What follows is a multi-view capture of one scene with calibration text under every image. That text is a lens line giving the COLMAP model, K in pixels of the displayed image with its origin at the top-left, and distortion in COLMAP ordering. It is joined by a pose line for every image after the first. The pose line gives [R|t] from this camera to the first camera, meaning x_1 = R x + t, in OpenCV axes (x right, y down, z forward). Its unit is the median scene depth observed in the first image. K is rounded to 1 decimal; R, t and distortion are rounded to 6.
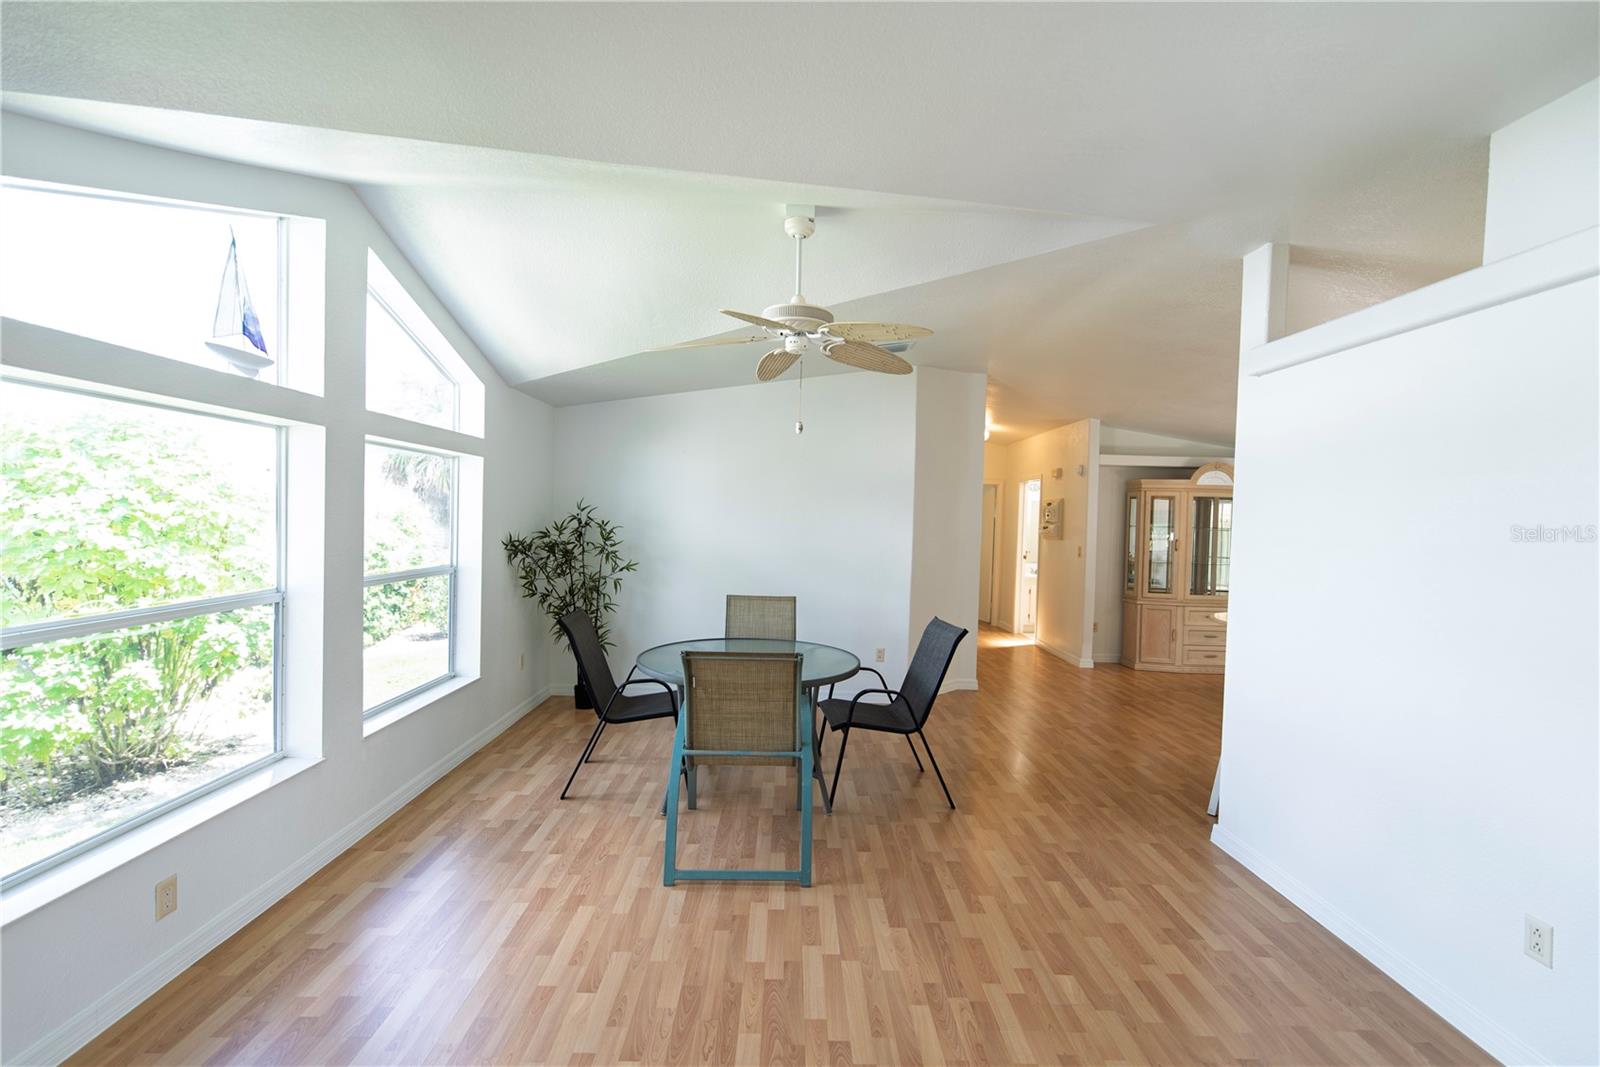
lens RADIAL K [[689.9, 0, 798.4], [0, 689.9, 540.6], [0, 0, 1]] dist [0.001954, 0.001713]
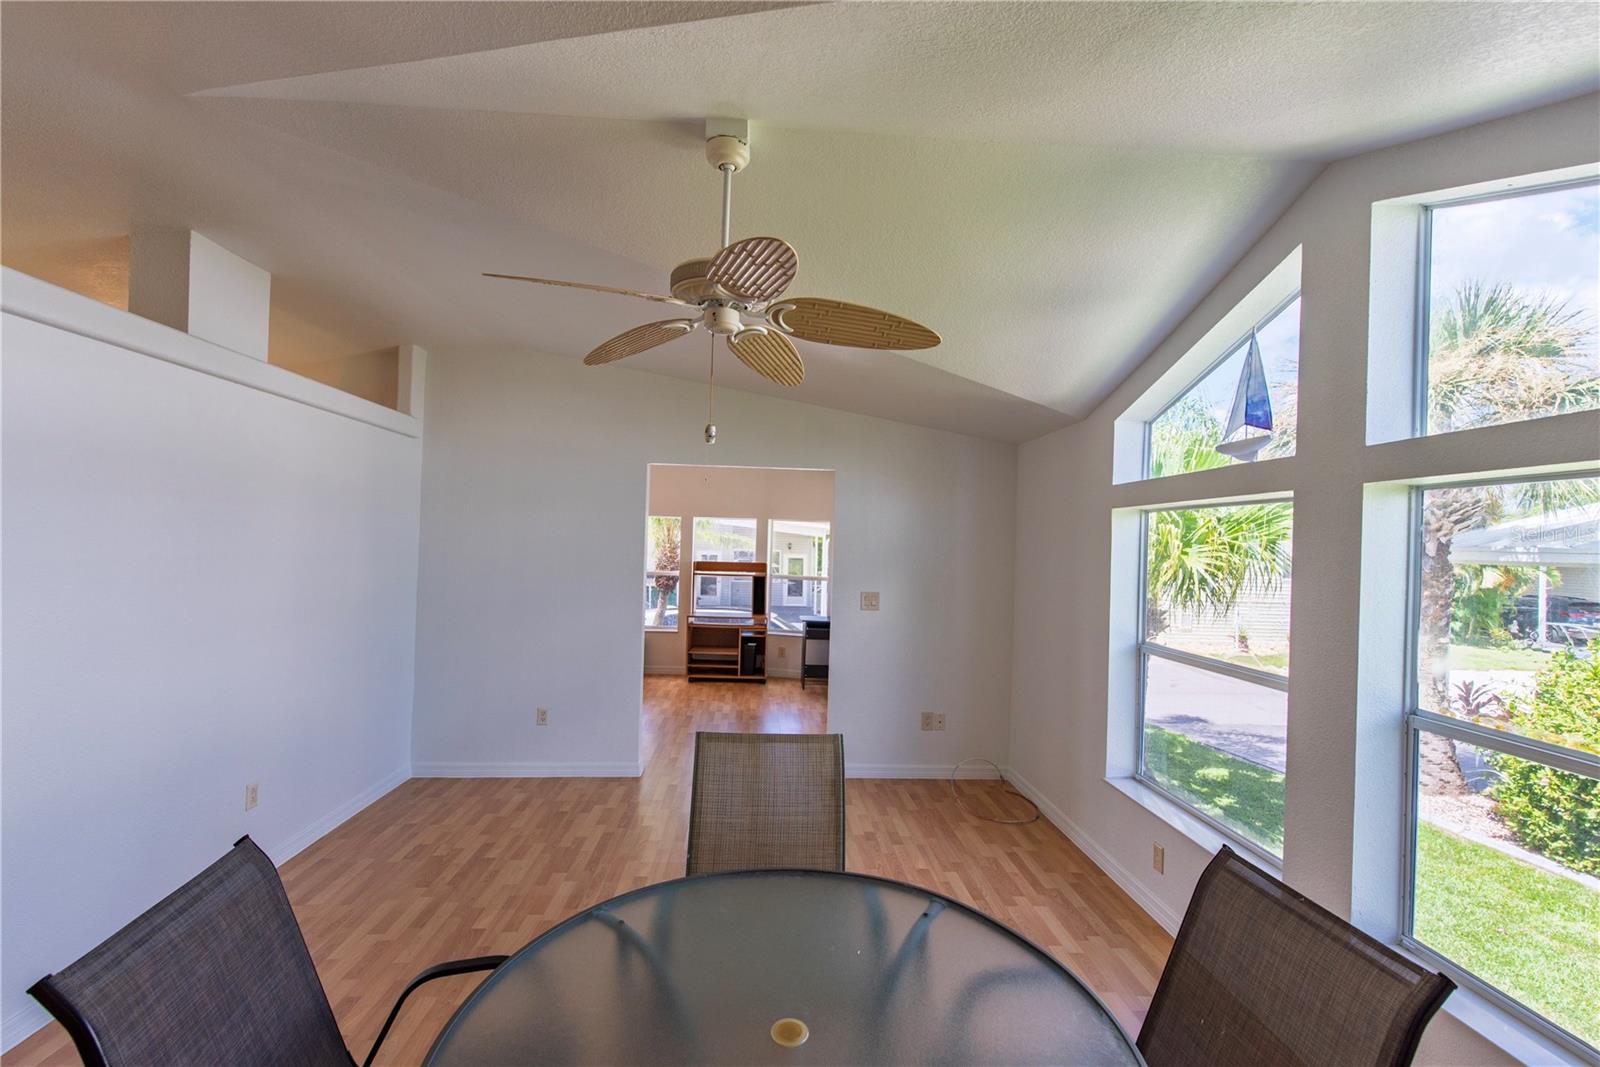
lens RADIAL K [[689.9, 0, 796.5], [0, 689.9, 536.7], [0, 0, 1]] dist [0.001954, 0.001713]
pose [[-0.997246, -0.057450, -0.046903, -0.022806], [-0.058337, 0.998139, 0.017767, -0.033814], [0.045795, 0.020455, -0.998741, 0.680242]]
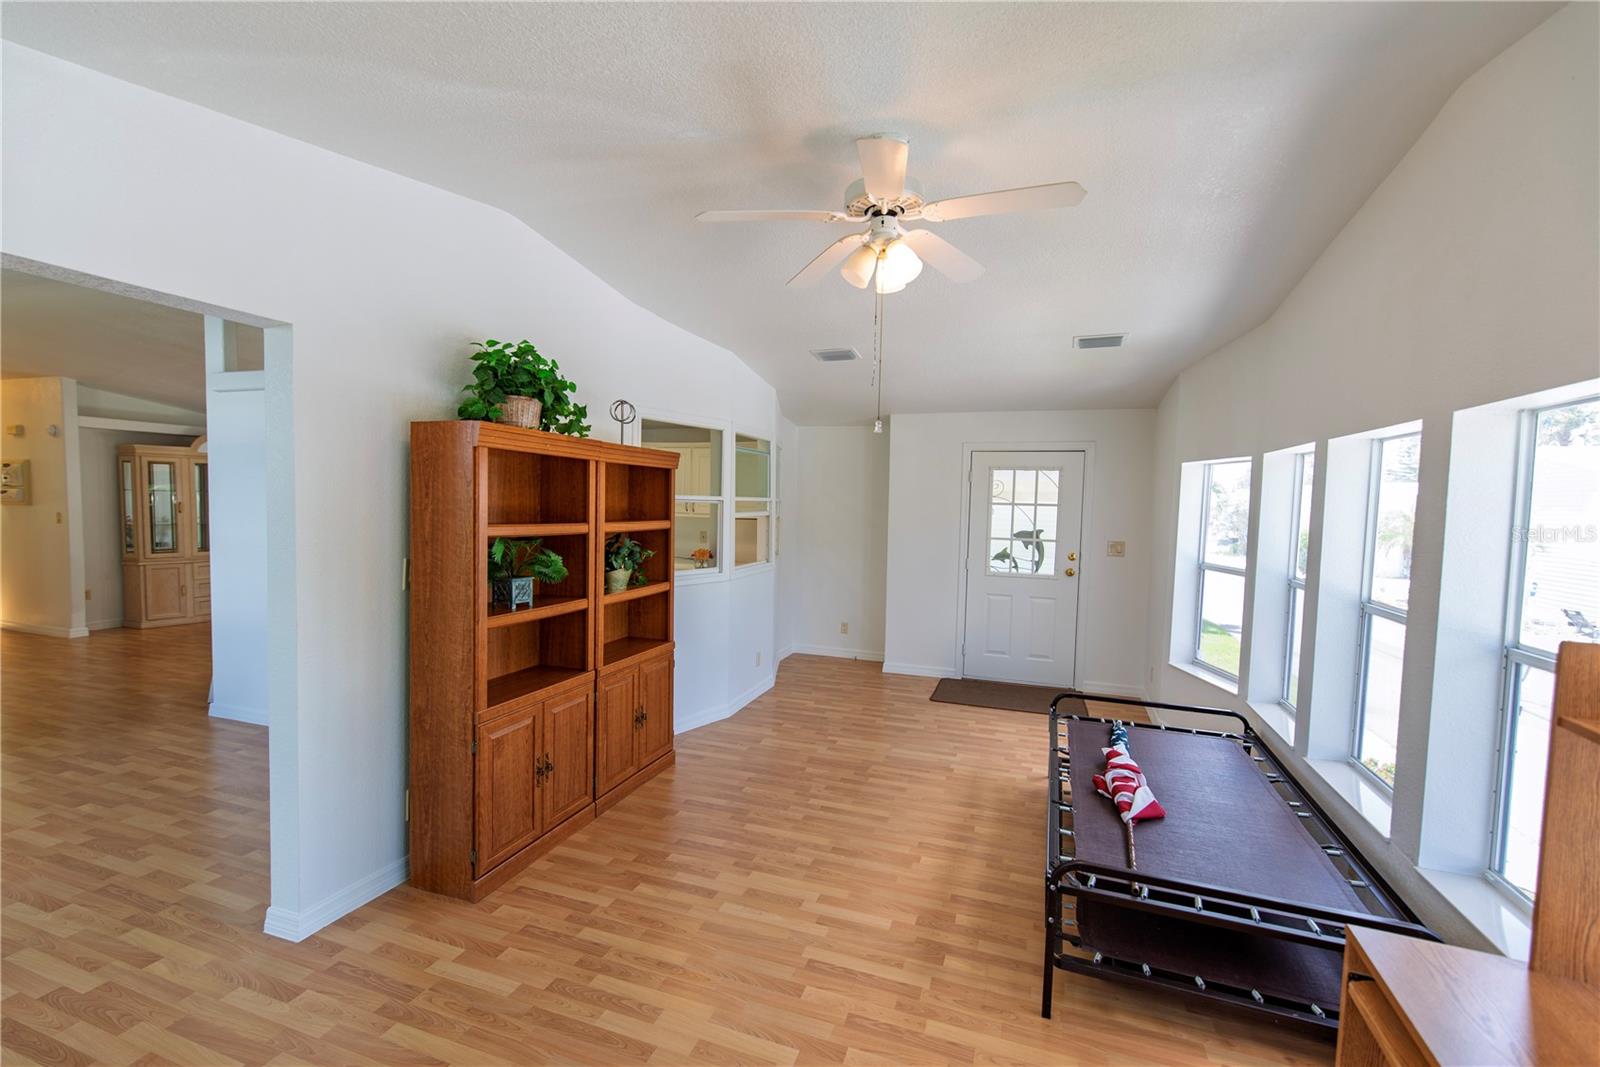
lens RADIAL K [[689.9, 0, 787.3], [0, 689.9, 533.2], [0, 0, 1]] dist [0.001954, 0.001713]
pose [[0.356928, -0.064949, 0.931871, -0.127387], [0.017963, 0.997873, 0.062669, -0.004315], [-0.933959, -0.005629, 0.357335, -0.282384]]
